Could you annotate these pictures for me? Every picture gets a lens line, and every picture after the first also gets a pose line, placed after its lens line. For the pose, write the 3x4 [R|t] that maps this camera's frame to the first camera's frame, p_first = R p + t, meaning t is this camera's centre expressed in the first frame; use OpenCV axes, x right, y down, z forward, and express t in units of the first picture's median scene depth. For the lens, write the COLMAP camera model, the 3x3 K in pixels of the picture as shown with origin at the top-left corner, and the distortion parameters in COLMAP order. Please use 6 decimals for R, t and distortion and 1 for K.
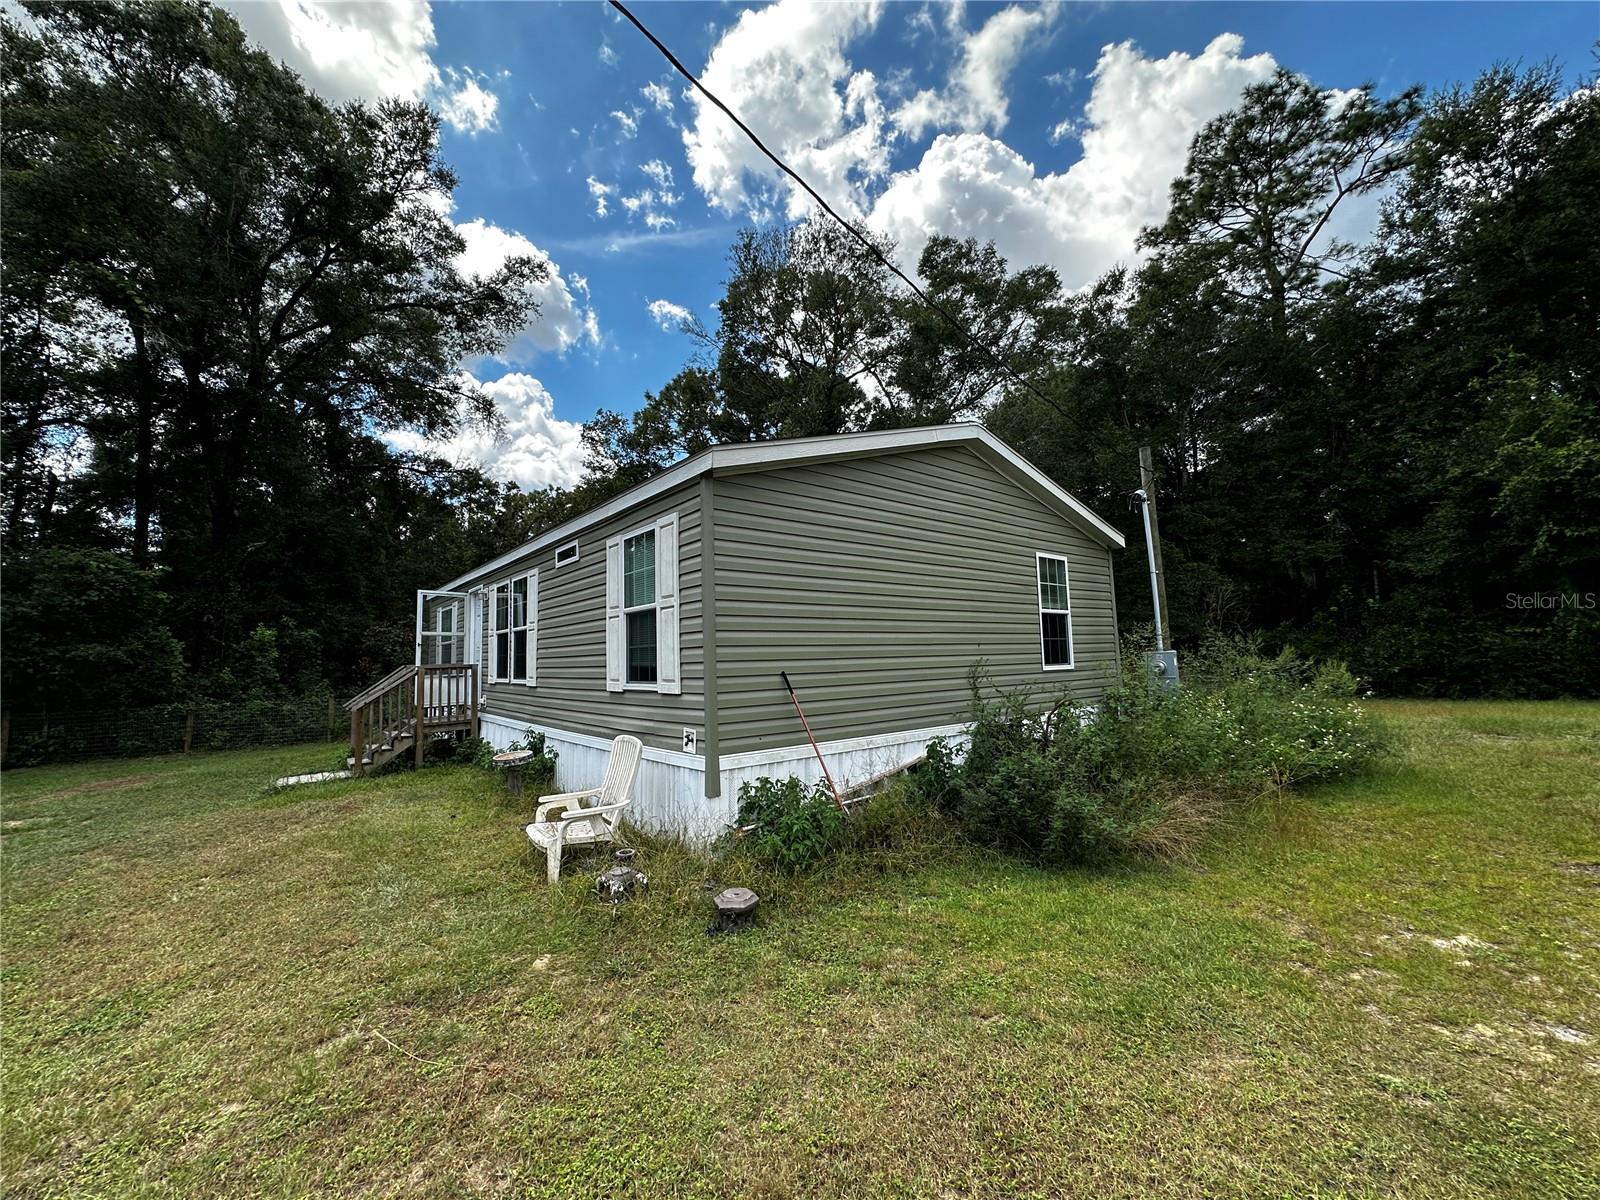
lens RADIAL K [[641.8, 0, 798.7], [0, 641.8, 597.7], [0, 0, 1]] dist [-0.001164, 0.000099]
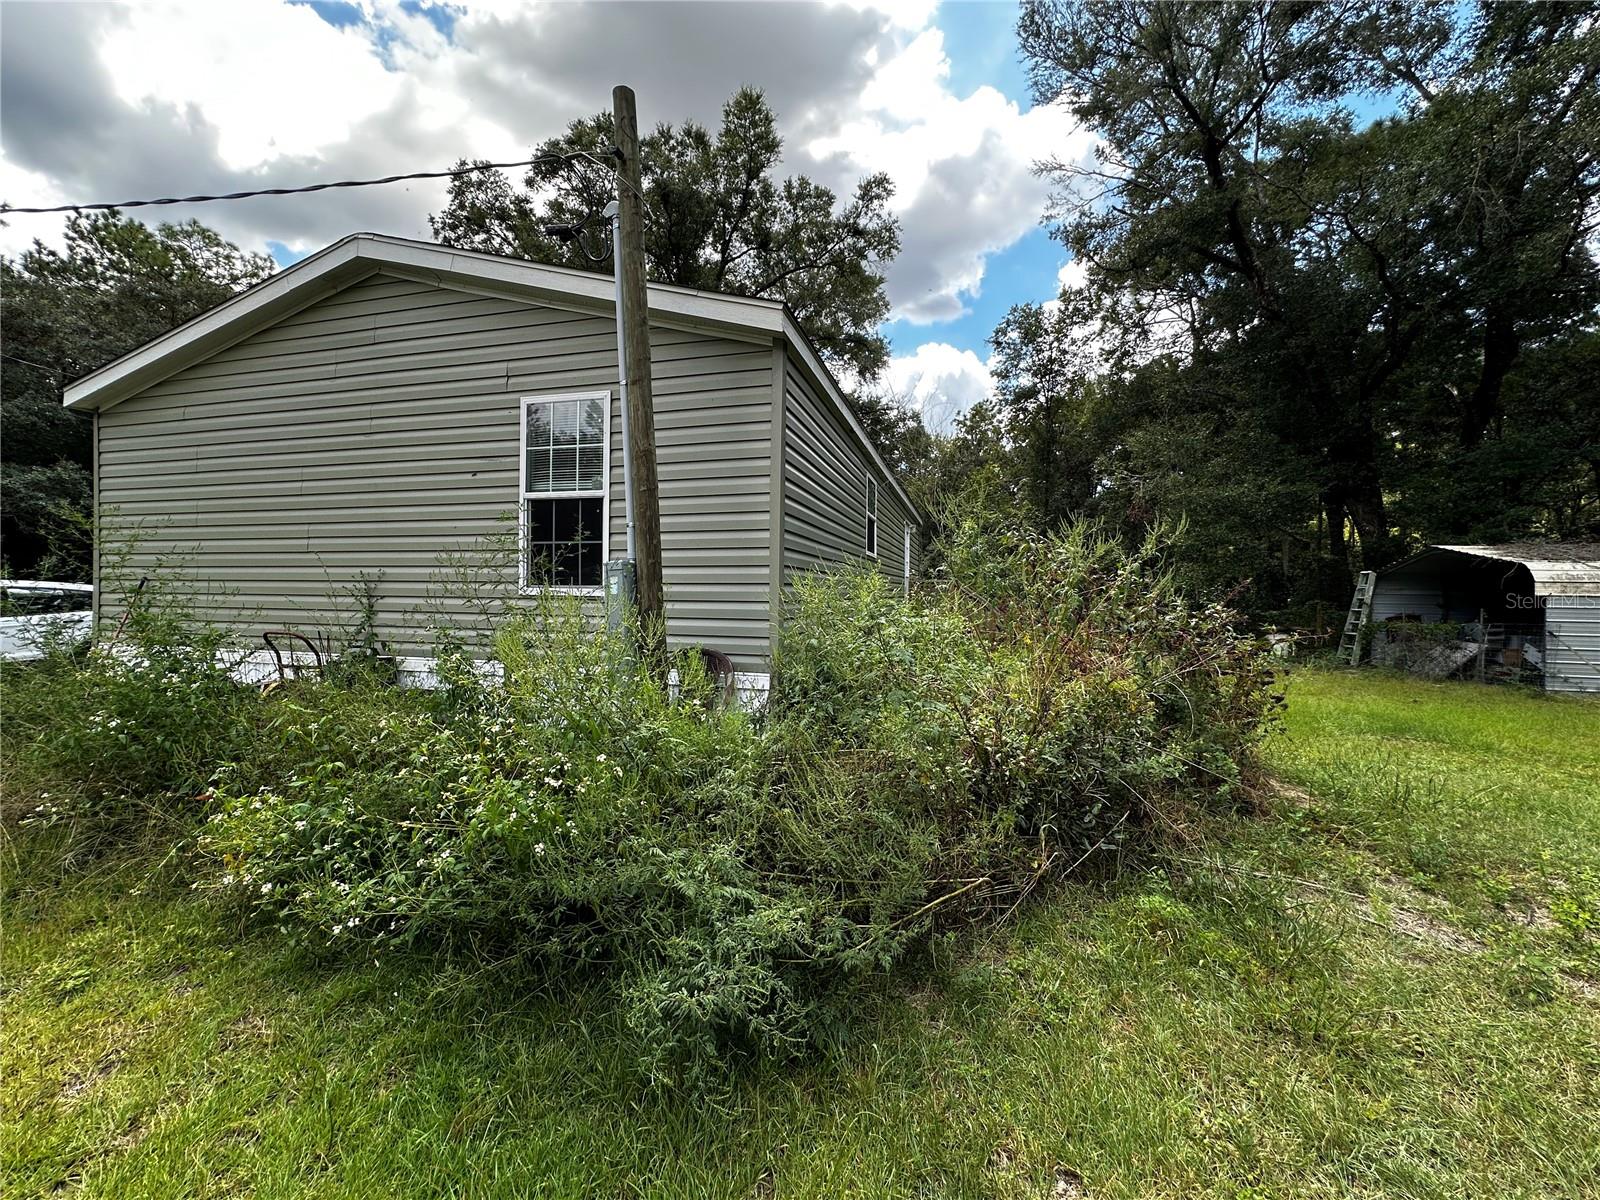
lens RADIAL K [[641.8, 0, 797.4], [0, 641.8, 597.8], [0, 0, 1]] dist [-0.001164, 0.000099]
pose [[0.581031, 0.038726, -0.812960, 1.011454], [0.052079, 0.995051, 0.084621, 0.076757], [0.812214, -0.091505, 0.576139, 0.846806]]
